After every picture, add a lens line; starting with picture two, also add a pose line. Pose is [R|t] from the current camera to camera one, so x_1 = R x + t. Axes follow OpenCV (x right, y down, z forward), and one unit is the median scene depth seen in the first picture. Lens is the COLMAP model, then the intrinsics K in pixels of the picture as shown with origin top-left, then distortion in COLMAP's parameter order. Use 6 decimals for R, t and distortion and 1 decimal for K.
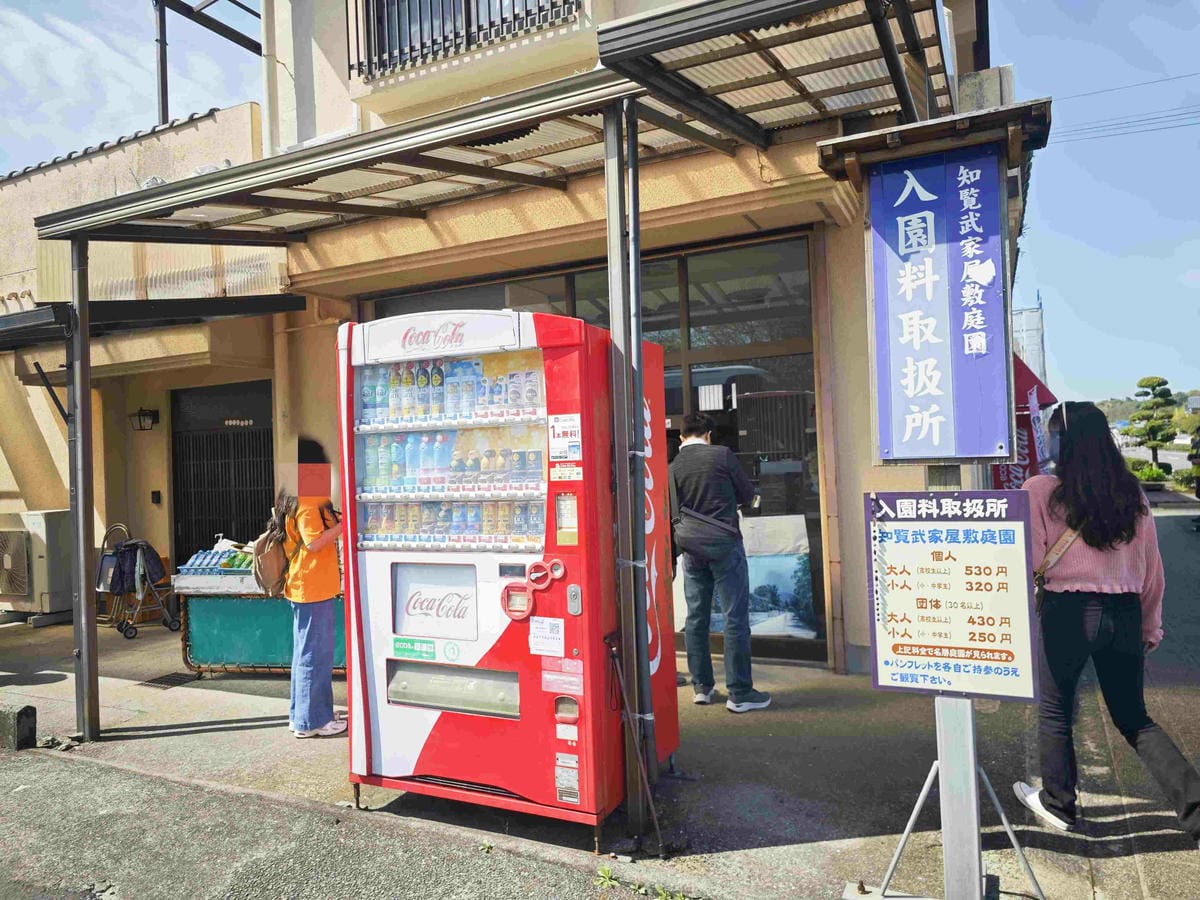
lens RADIAL K [[814.6, 0, 609.7], [0, 814.6, 429.7], [0, 0, 1]] dist [0.009495, -0.006666]
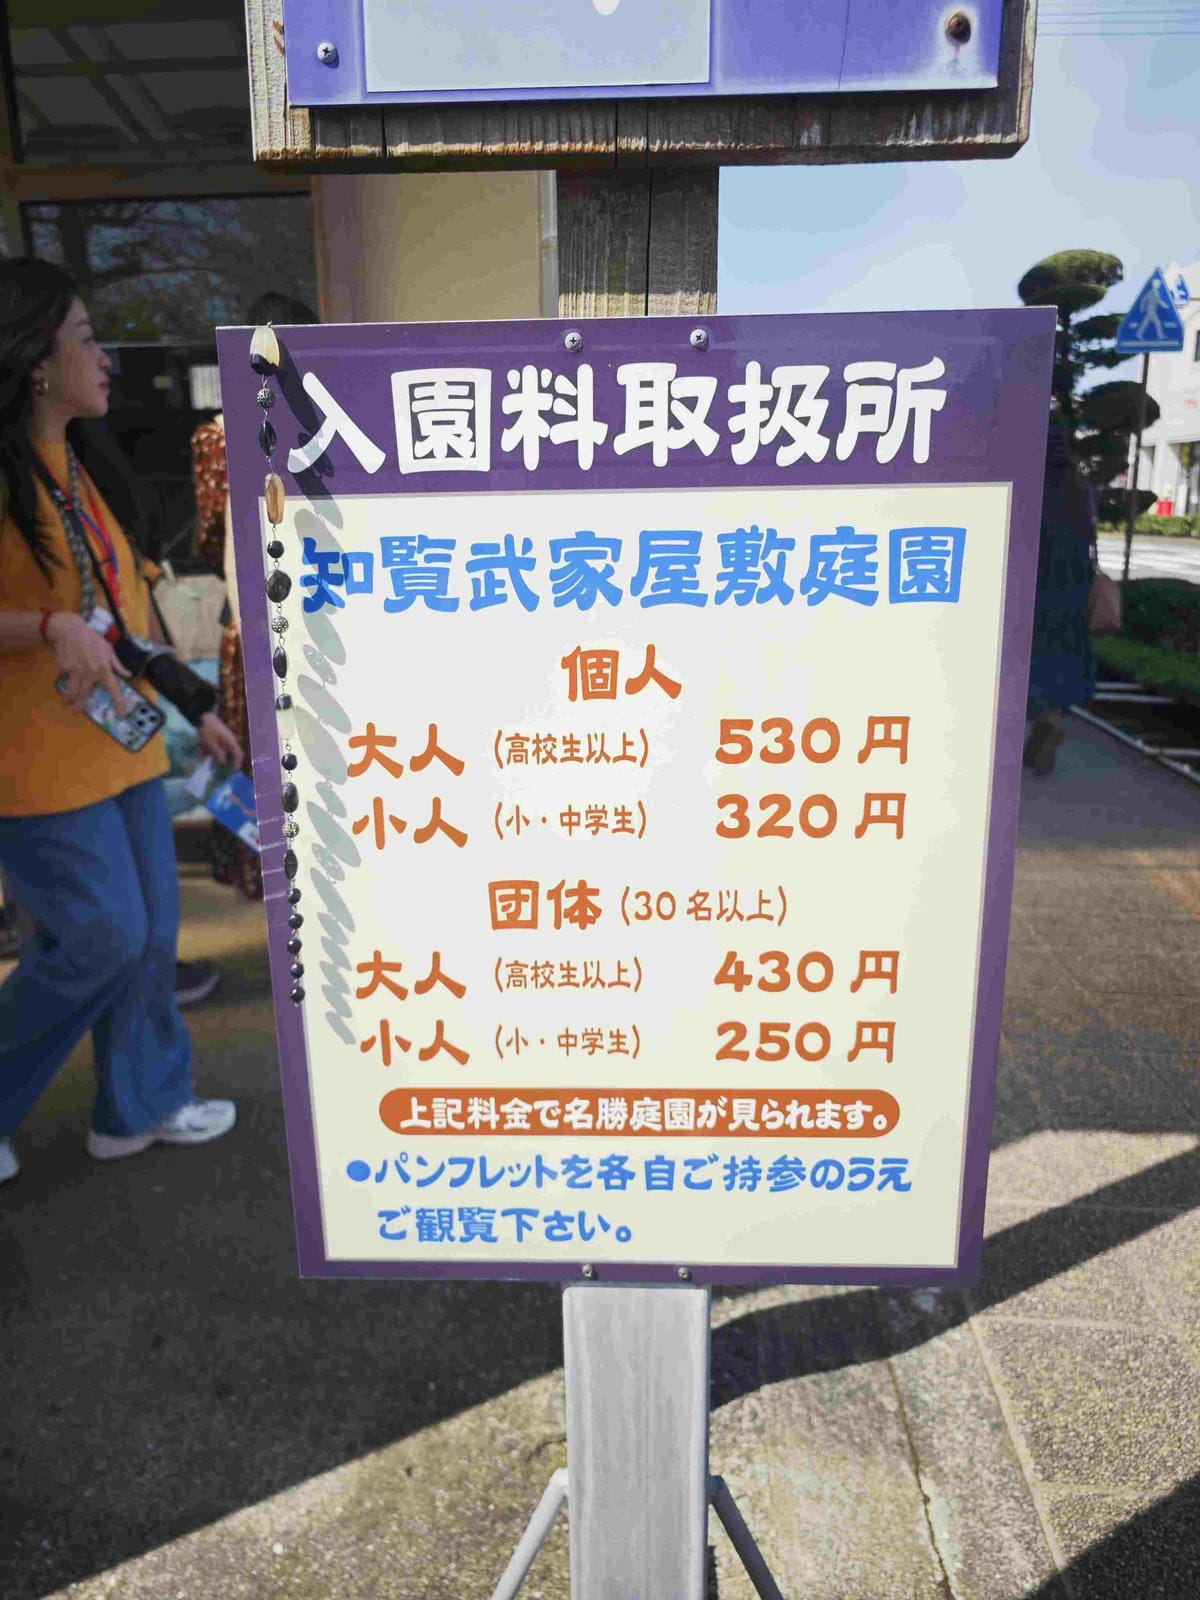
lens RADIAL K [[1086.2, 0, 596.9], [0, 1086.2, 796.4], [0, 0, 1]] dist [0.009495, -0.006666]
pose [[0.915880, -0.082516, 0.392879, 0.299366], [-0.032449, 0.960229, 0.277323, 0.111515], [-0.400138, -0.266743, 0.876777, 0.766796]]
